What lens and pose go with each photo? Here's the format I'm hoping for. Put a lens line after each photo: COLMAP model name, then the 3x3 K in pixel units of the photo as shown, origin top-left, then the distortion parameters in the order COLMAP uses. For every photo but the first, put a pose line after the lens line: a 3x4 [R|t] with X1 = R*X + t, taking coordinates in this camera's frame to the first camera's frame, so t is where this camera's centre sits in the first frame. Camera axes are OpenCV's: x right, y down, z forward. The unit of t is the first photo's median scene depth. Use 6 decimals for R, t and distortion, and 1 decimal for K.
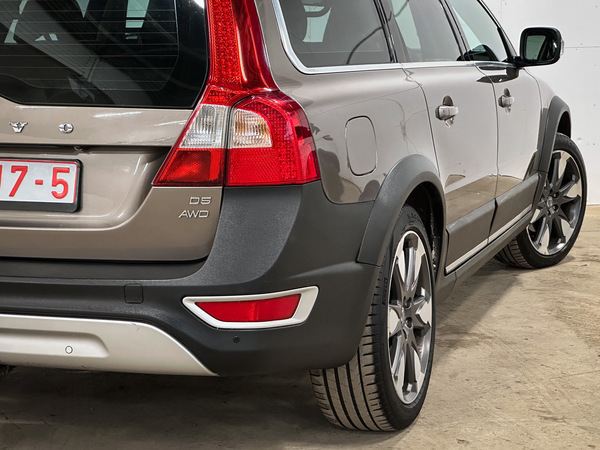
lens RADIAL K [[1375.7, 0, 294.3], [0, 1375.7, 220.8], [0, 0, 1]] dist [0.210514, 0.000000]
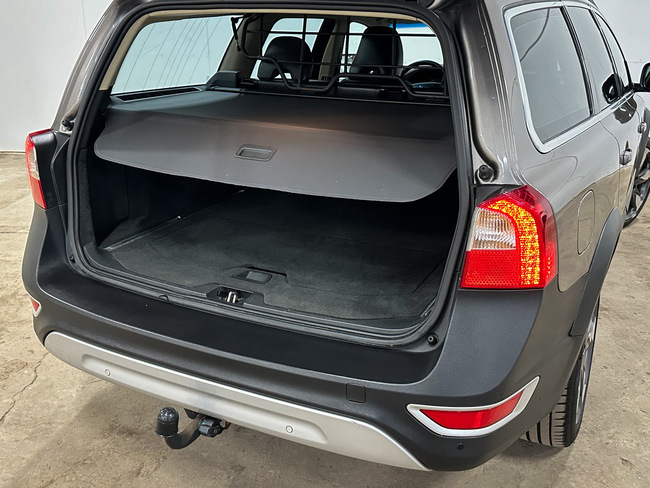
lens RADIAL K [[666.9, 0, 328.1], [0, 666.9, 250.4], [0, 0, 1]] dist [0.024471, 0.000000]
pose [[0.992046, 0.064362, -0.108175, -0.086592], [-0.042587, 0.980329, 0.192719, -0.126416], [0.118451, -0.186579, 0.975273, 0.533327]]
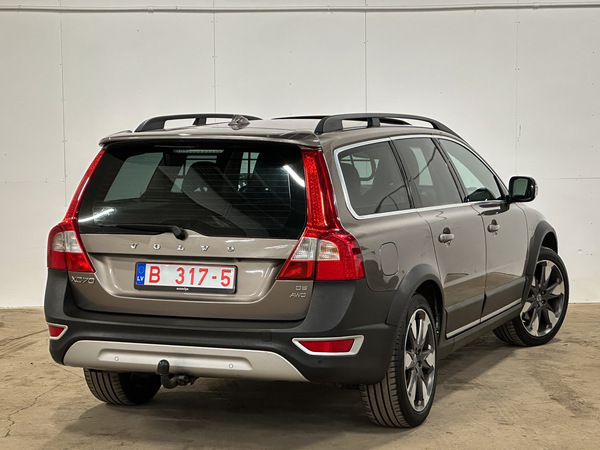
lens RADIAL K [[1647.1, 0, 301.4], [0, 1647.1, 223.9], [0, 0, 1]] dist [-0.183366, 0.000000]
pose [[0.999383, 0.010130, -0.033617, 0.006369], [-0.012325, 0.997760, -0.065749, 0.044143], [0.032876, 0.066122, 0.997270, -1.201263]]
